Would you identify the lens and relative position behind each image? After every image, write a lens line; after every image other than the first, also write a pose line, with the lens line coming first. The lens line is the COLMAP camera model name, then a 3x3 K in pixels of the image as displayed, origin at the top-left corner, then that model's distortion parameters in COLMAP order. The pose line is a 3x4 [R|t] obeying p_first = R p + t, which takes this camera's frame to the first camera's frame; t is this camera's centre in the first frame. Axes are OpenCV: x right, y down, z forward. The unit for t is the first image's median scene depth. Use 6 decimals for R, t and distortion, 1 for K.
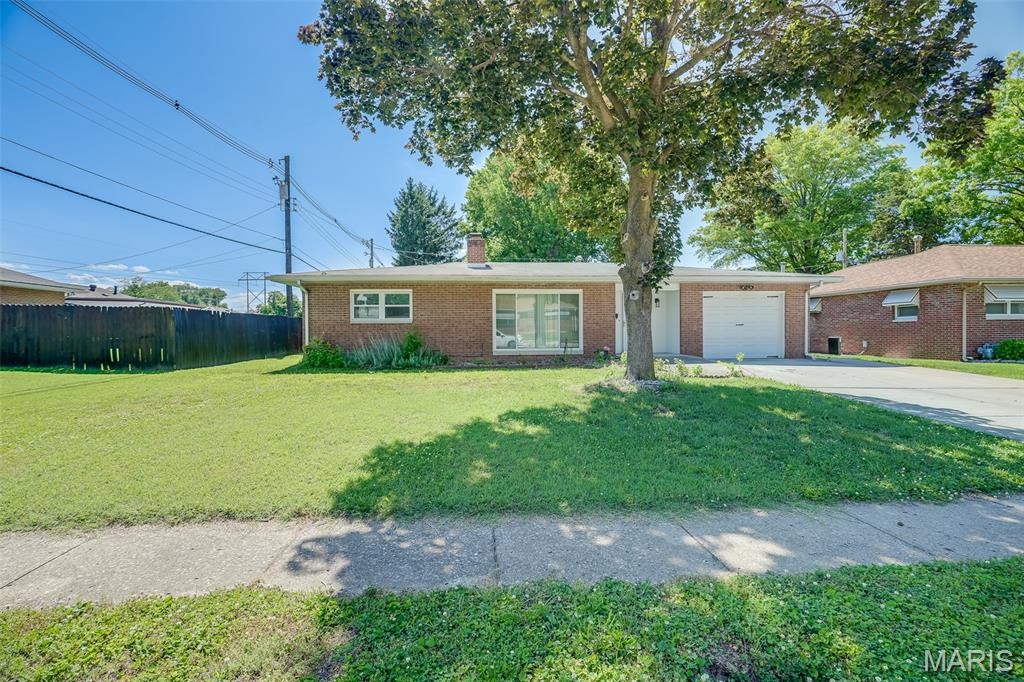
lens RADIAL K [[465.0, 0, 509.8], [0, 465.0, 334.2], [0, 0, 1]] dist [-0.002614, -0.000076]
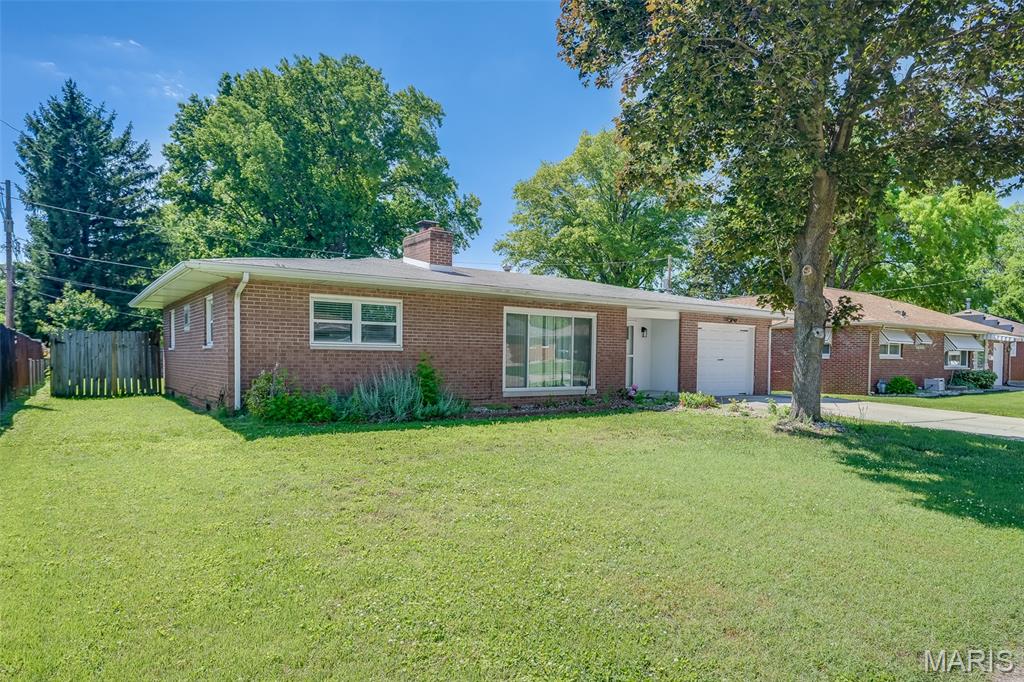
lens RADIAL K [[662.4, 0, 512.0], [0, 662.4, 341.0], [0, 0, 1]] dist [0.003002, 0.001116]
pose [[0.837186, 0.029587, 0.546117, -0.590409], [-0.013640, 0.999355, -0.033231, -0.008422], [-0.546748, 0.020372, 0.837049, 0.125198]]
